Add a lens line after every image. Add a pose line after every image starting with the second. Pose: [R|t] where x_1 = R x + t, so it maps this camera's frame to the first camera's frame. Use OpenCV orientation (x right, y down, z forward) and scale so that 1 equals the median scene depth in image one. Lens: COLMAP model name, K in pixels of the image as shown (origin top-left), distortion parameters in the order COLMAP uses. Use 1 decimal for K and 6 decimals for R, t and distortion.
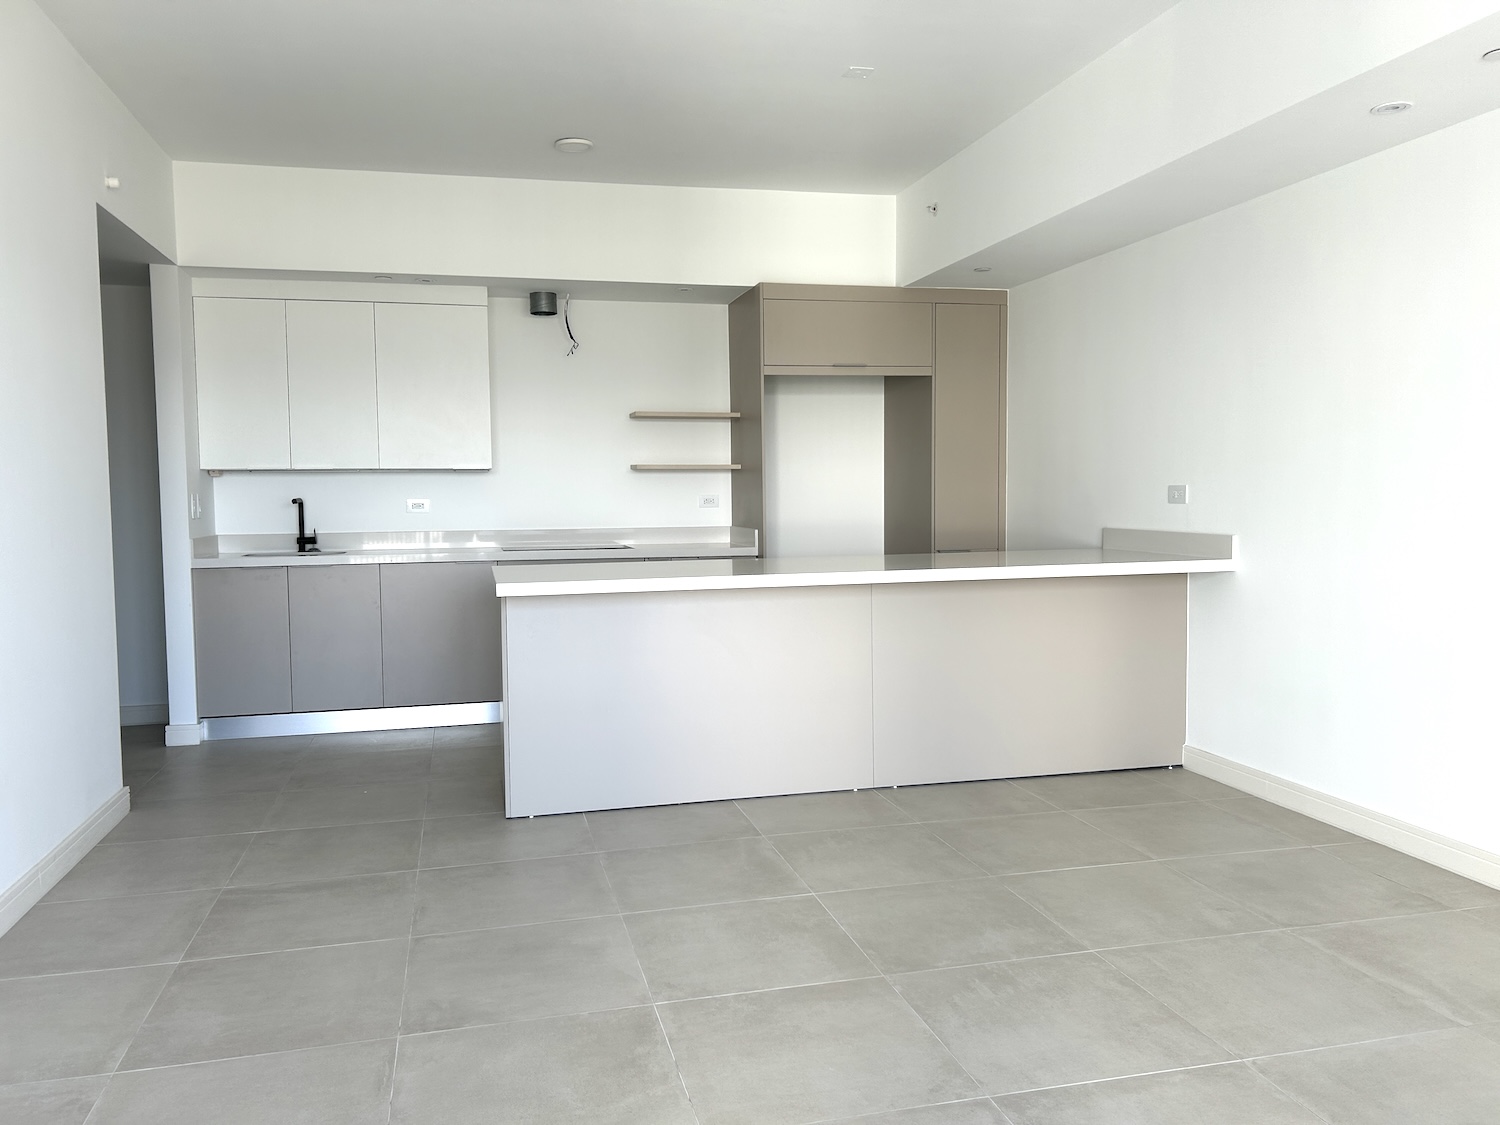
lens RADIAL K [[1122.6, 0, 749.0], [0, 1122.6, 564.7], [0, 0, 1]] dist [0.035362, -0.034999]
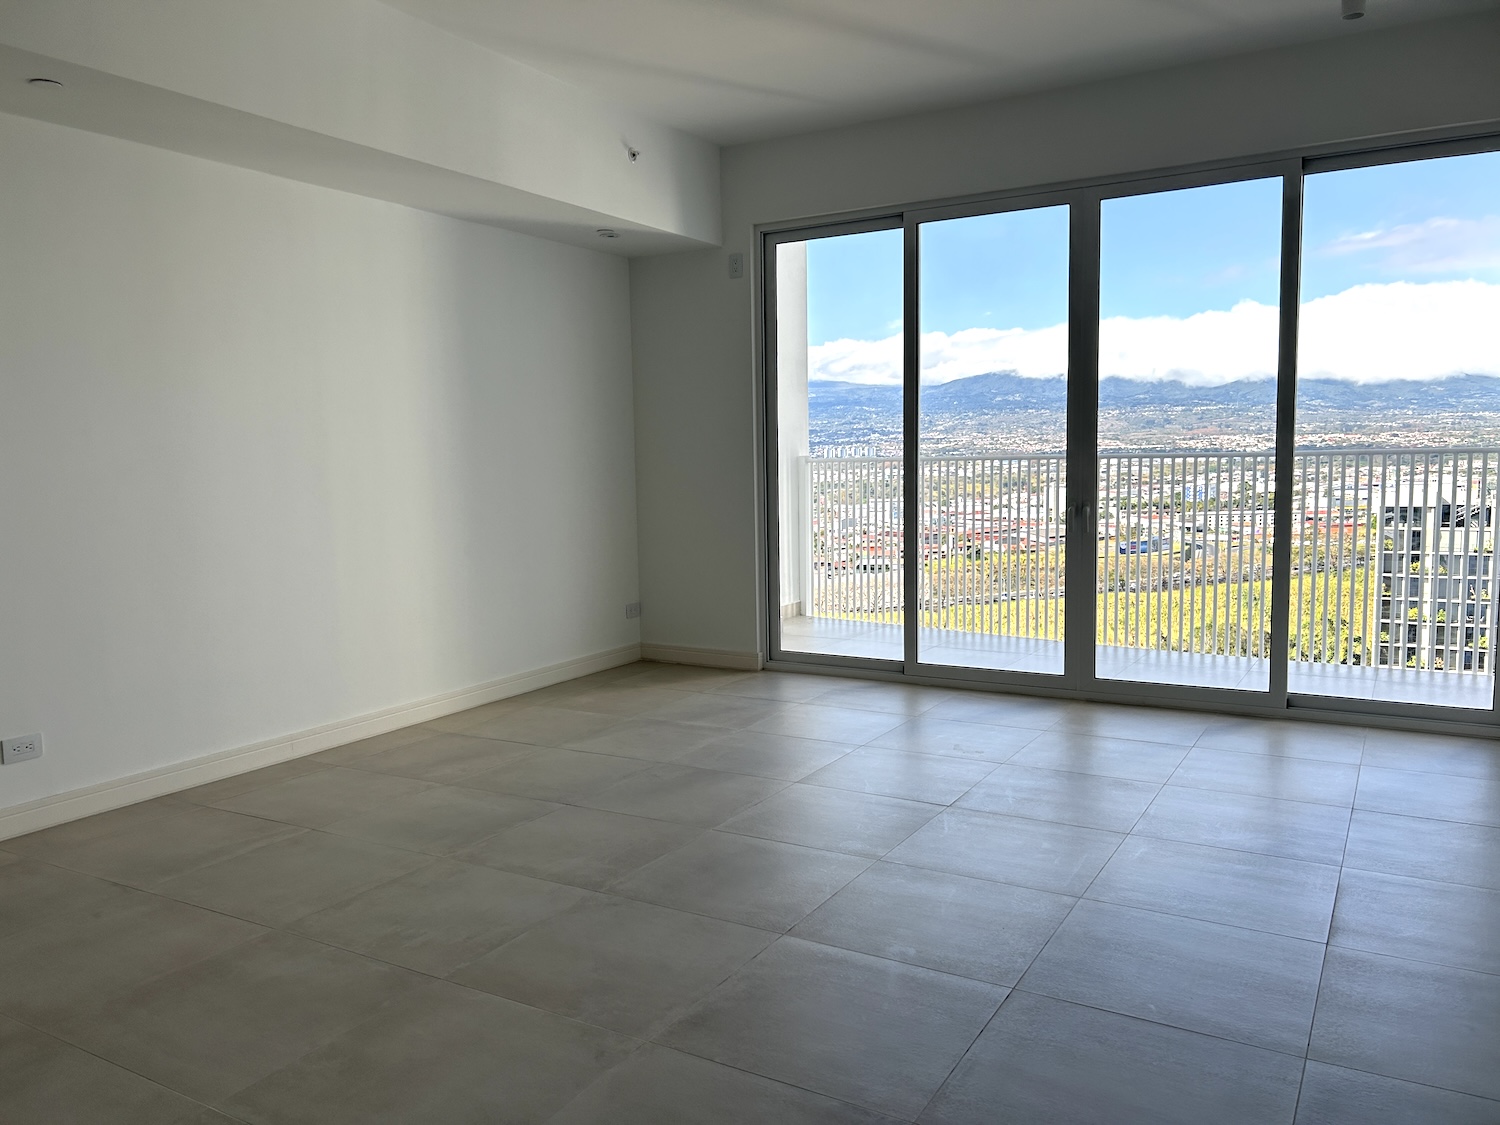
lens RADIAL K [[1122.6, 0, 745.6], [0, 1122.6, 565.0], [0, 0, 1]] dist [0.035362, -0.034999]
pose [[-0.715079, -0.044084, 0.697652, -0.394493], [0.068490, 0.988789, 0.132682, -0.042783], [-0.695680, 0.142660, -0.704044, 0.821027]]
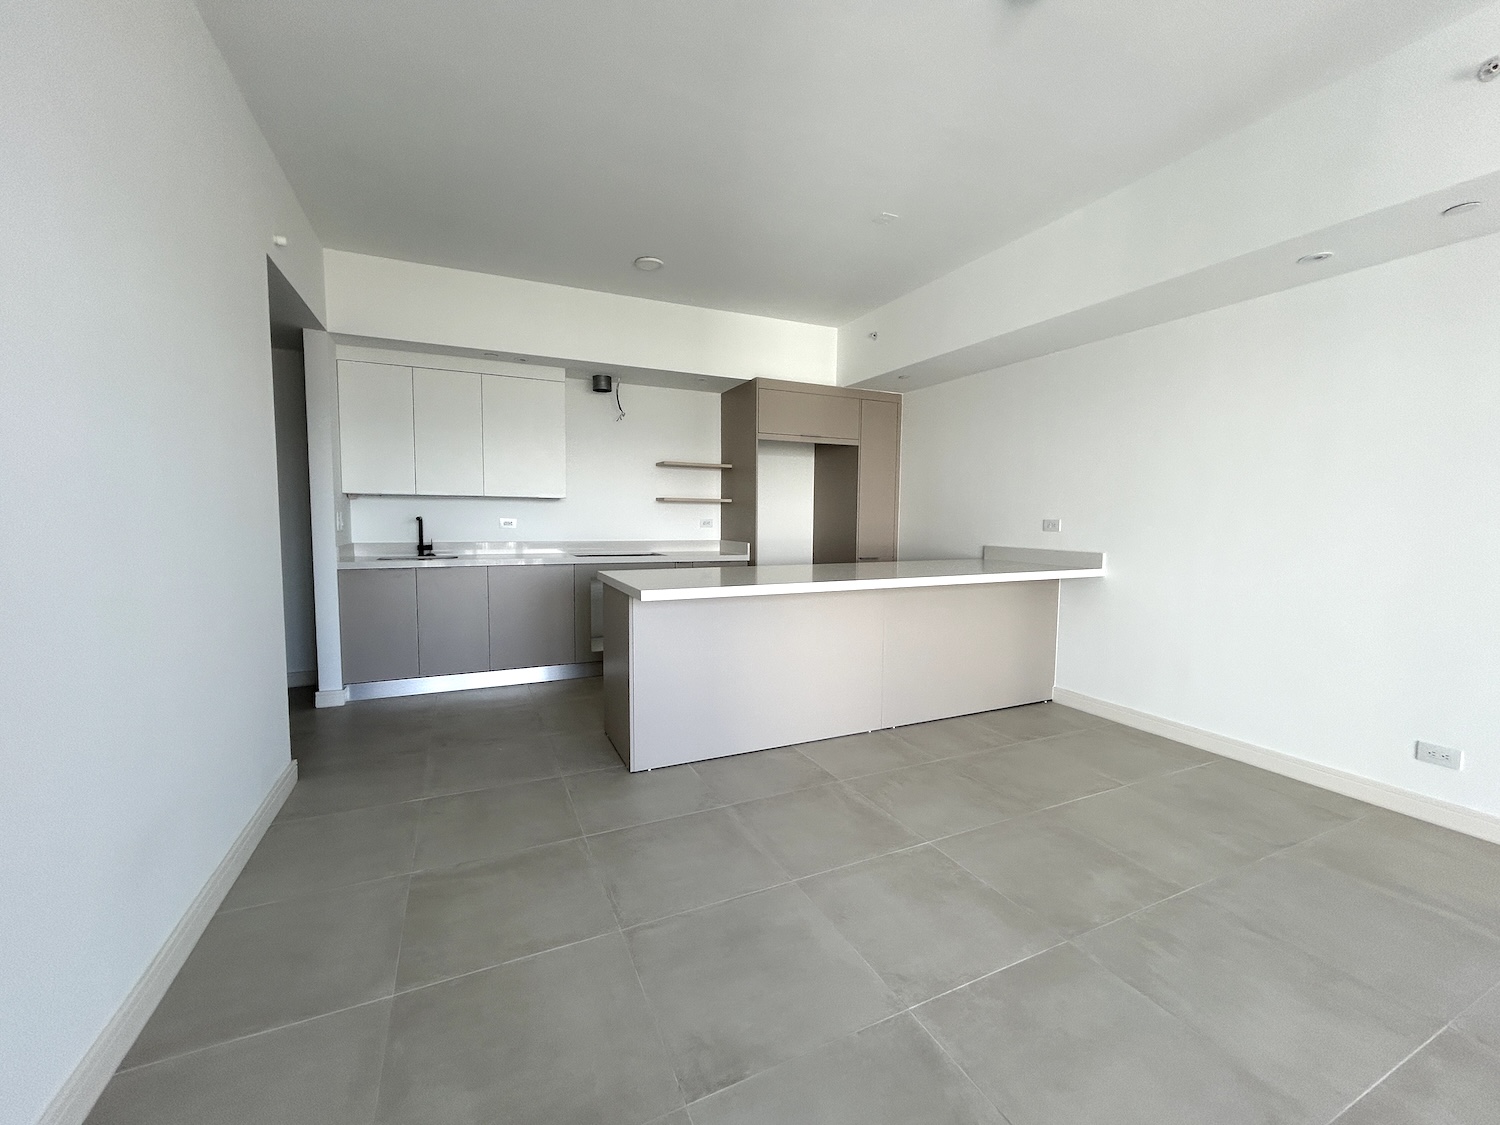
lens RADIAL K [[603.6, 0, 751.3], [0, 603.6, 564.3], [0, 0, 1]] dist [-0.004744, 0.001783]
pose [[0.981181, 0.004228, 0.193045, -0.183756], [-0.006528, 0.999915, 0.011278, -0.015572], [-0.192981, -0.012326, 0.981125, 0.265821]]
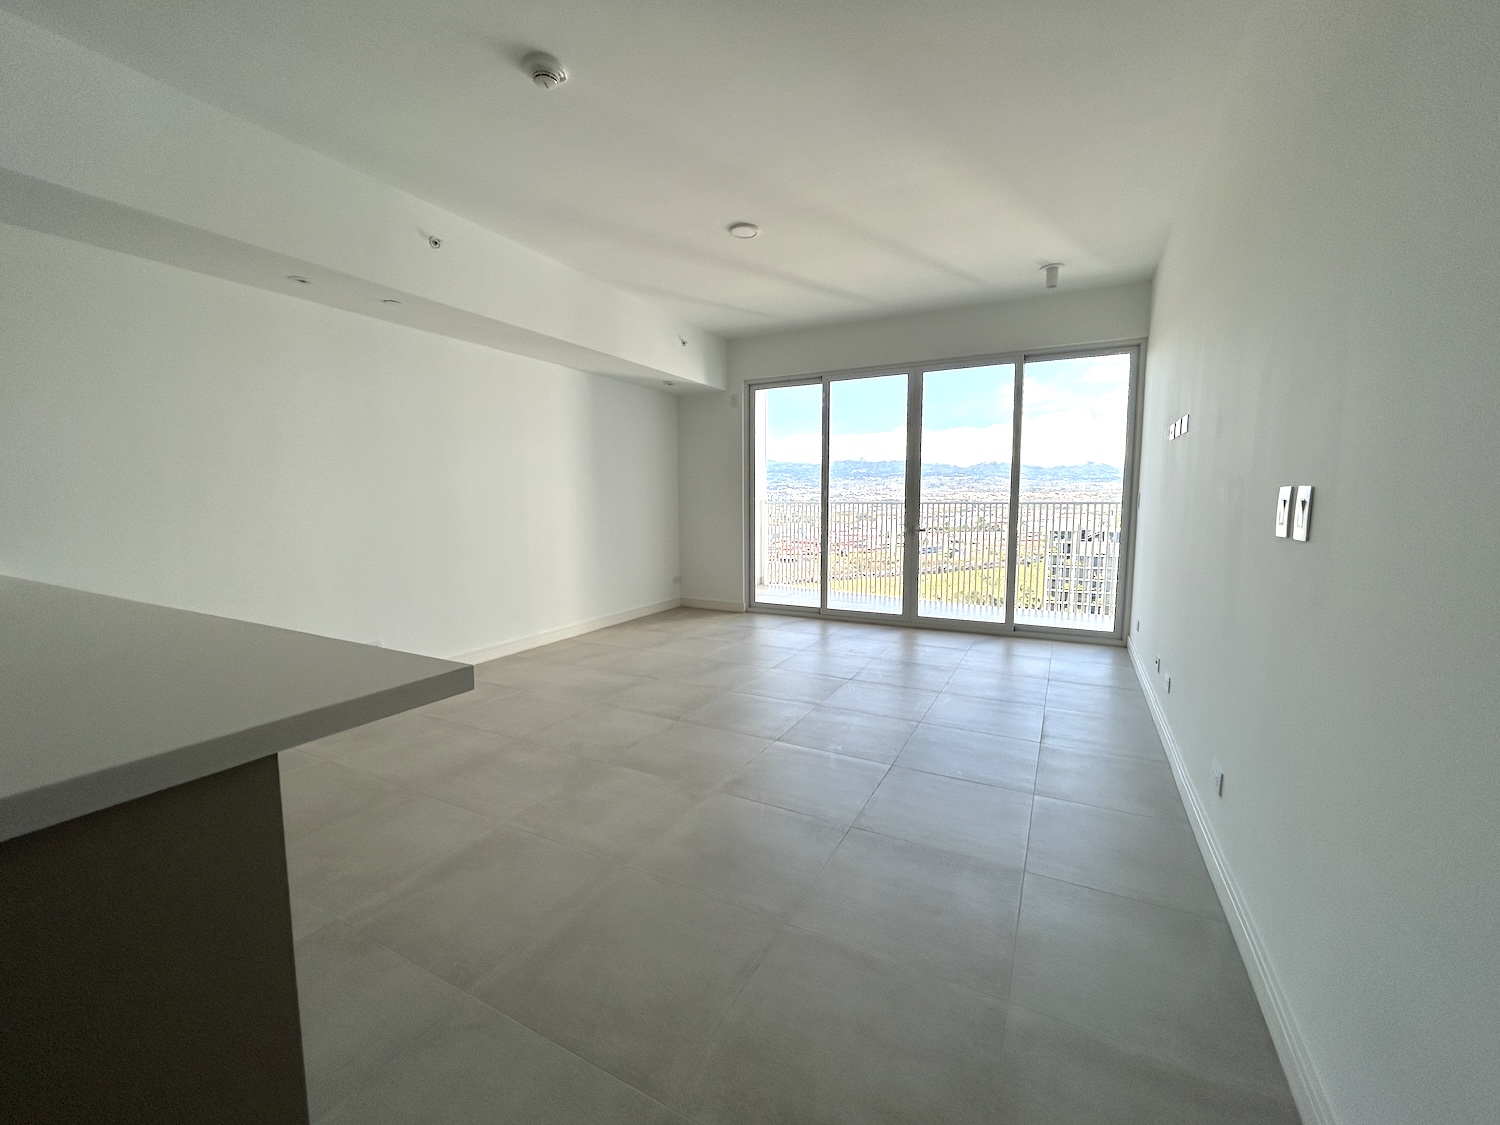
lens RADIAL K [[603.6, 0, 745.2], [0, 603.6, 562.8], [0, 0, 1]] dist [-0.004744, 0.001783]
pose [[-0.746393, -0.055389, 0.663196, -0.390208], [0.053498, 0.988312, 0.142752, -0.047385], [-0.663351, 0.142029, -0.734706, 0.875438]]
